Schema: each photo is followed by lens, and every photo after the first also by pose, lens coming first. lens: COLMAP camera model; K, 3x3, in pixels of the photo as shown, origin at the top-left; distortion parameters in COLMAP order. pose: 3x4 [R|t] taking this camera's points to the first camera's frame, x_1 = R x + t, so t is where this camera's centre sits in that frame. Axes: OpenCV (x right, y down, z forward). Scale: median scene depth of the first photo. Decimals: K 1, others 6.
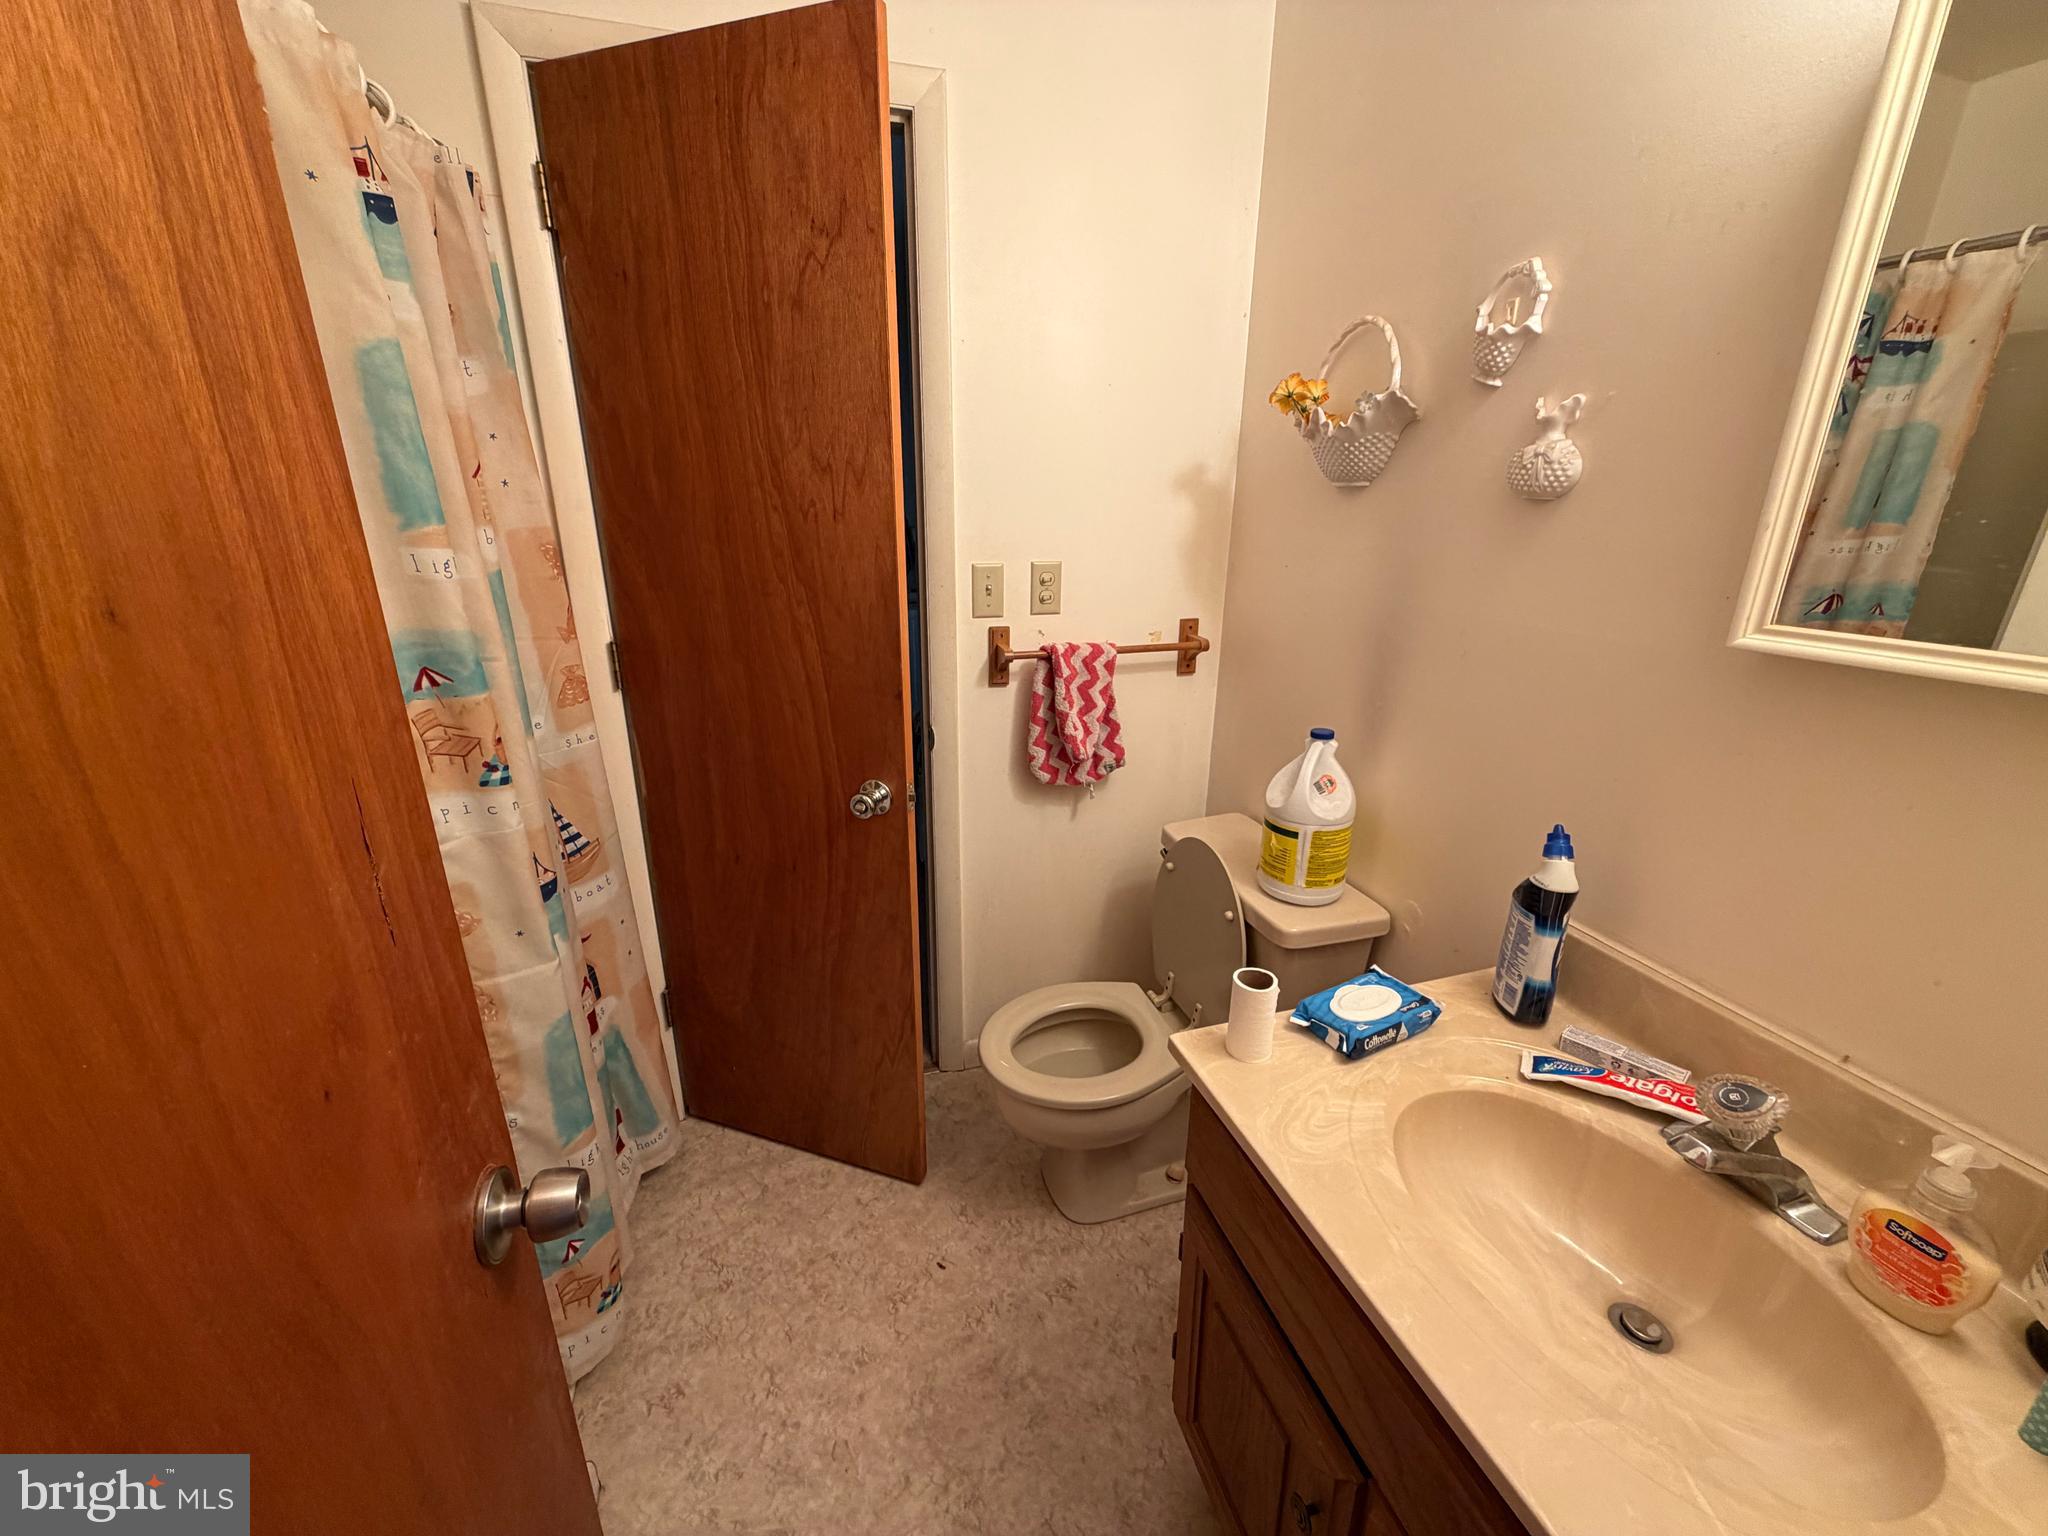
lens RADIAL K [[813.9, 0, 1020.2], [0, 813.9, 769.8], [0, 0, 1]] dist [0.000529, 0.000218]
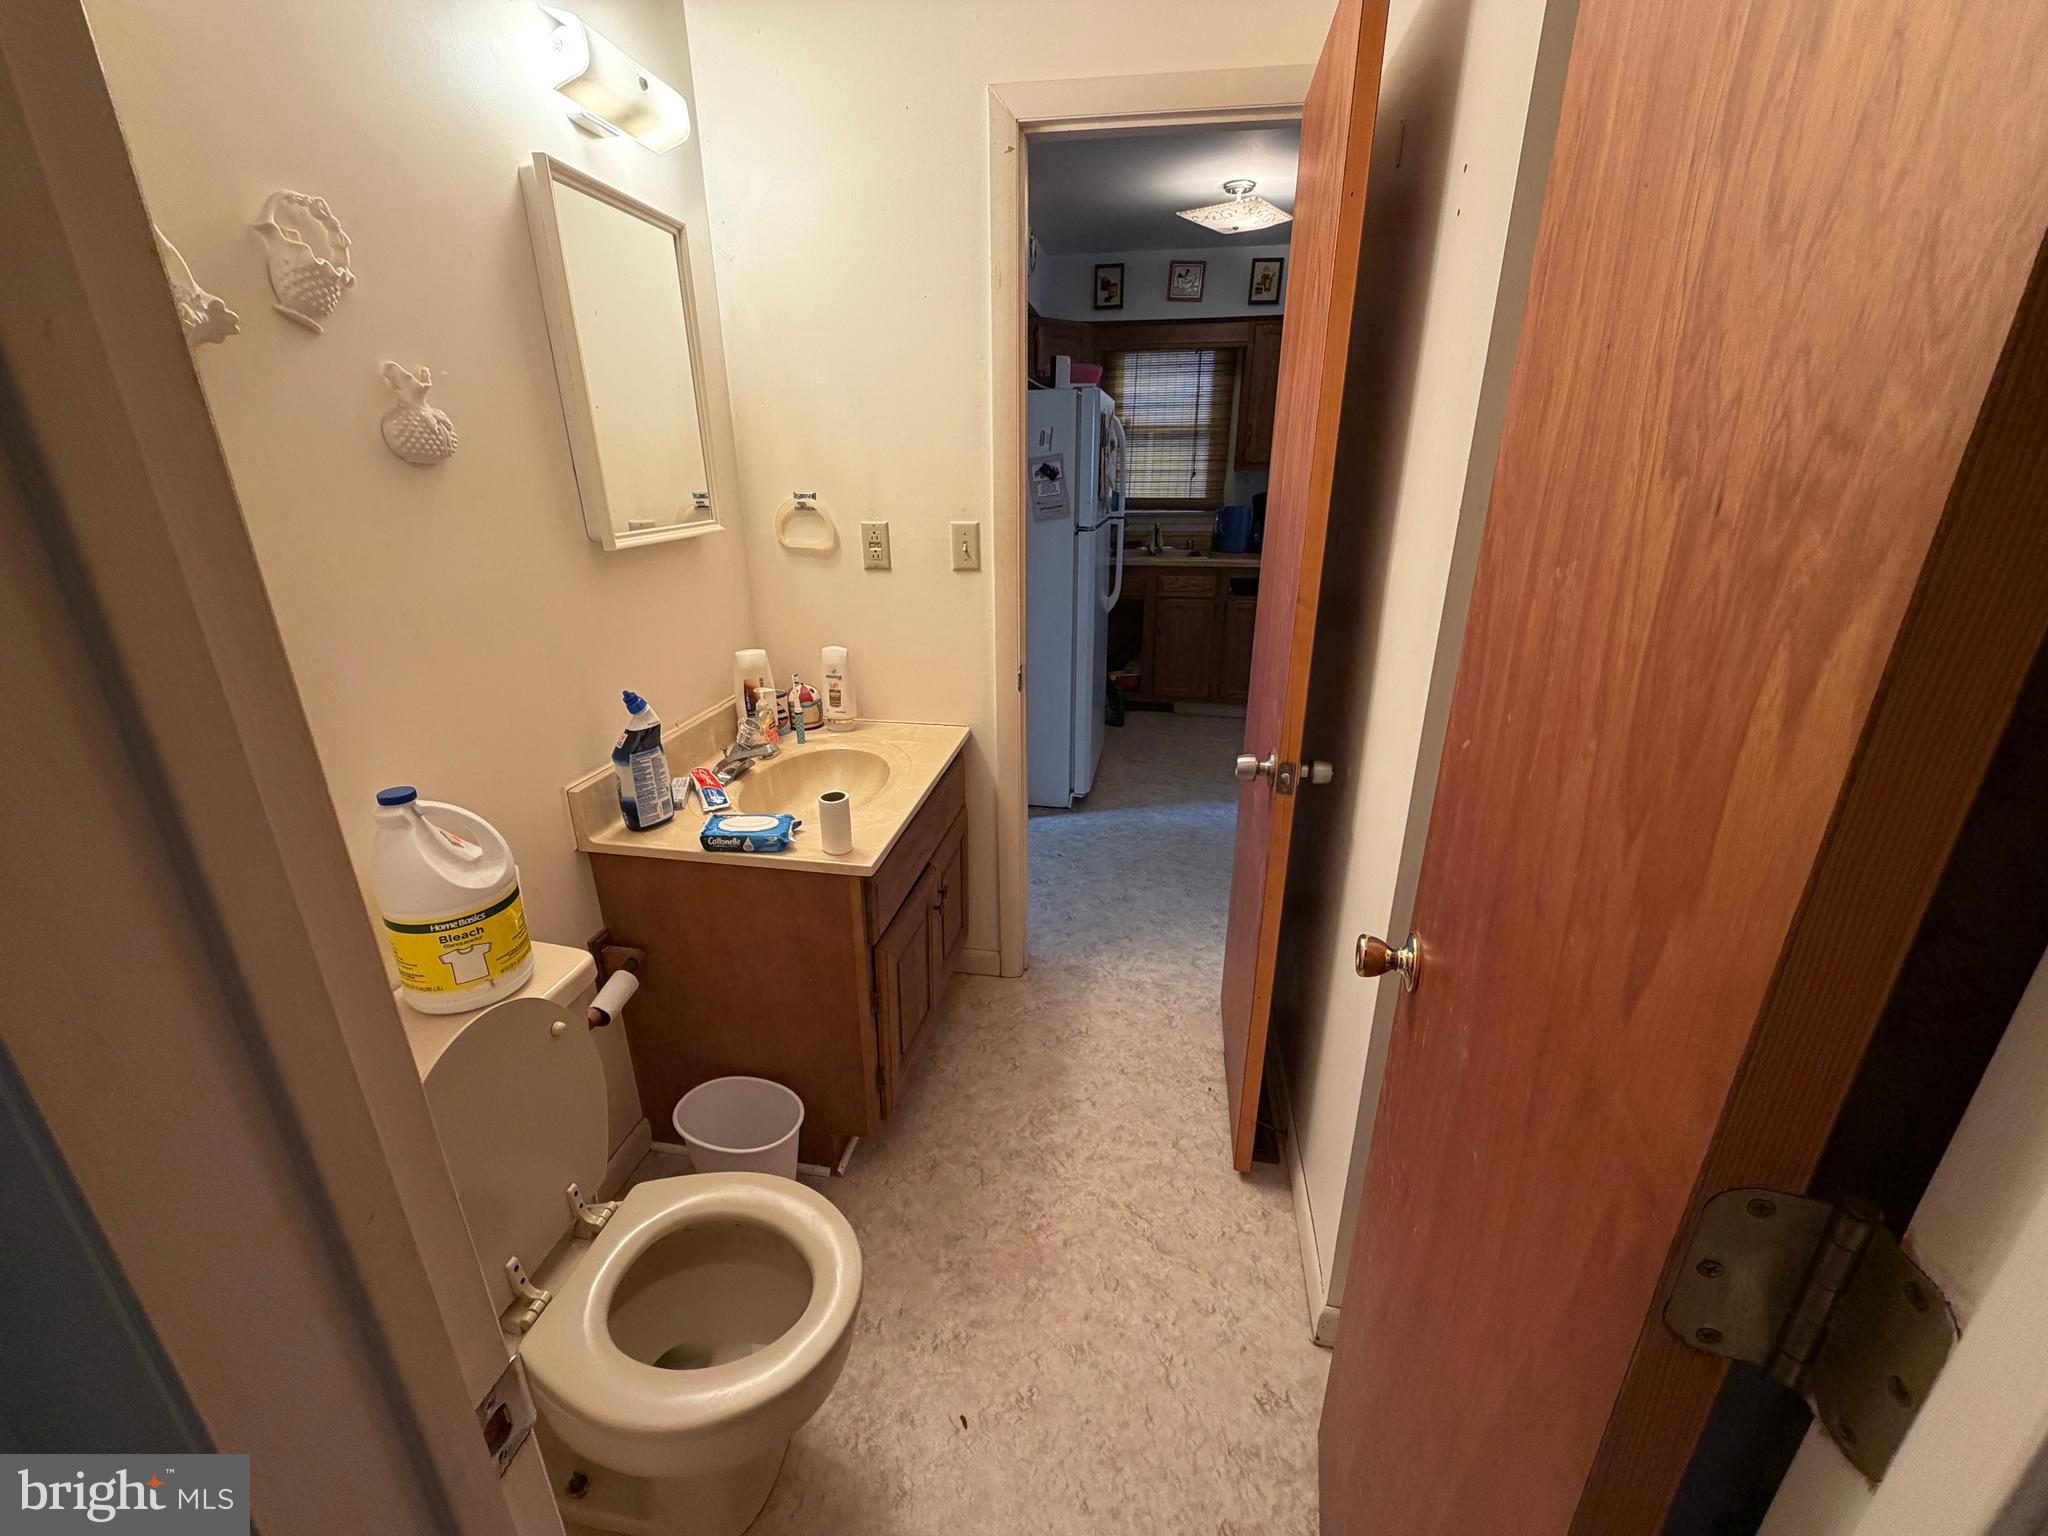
lens RADIAL K [[813.9, 0, 1020.2], [0, 813.9, 769.8], [0, 0, 1]] dist [0.000529, 0.000218]
pose [[-0.897435, -0.158794, 0.411576, -0.443093], [0.134200, 0.790481, 0.597604, -0.447447], [-0.420239, 0.591544, -0.688095, 1.347382]]
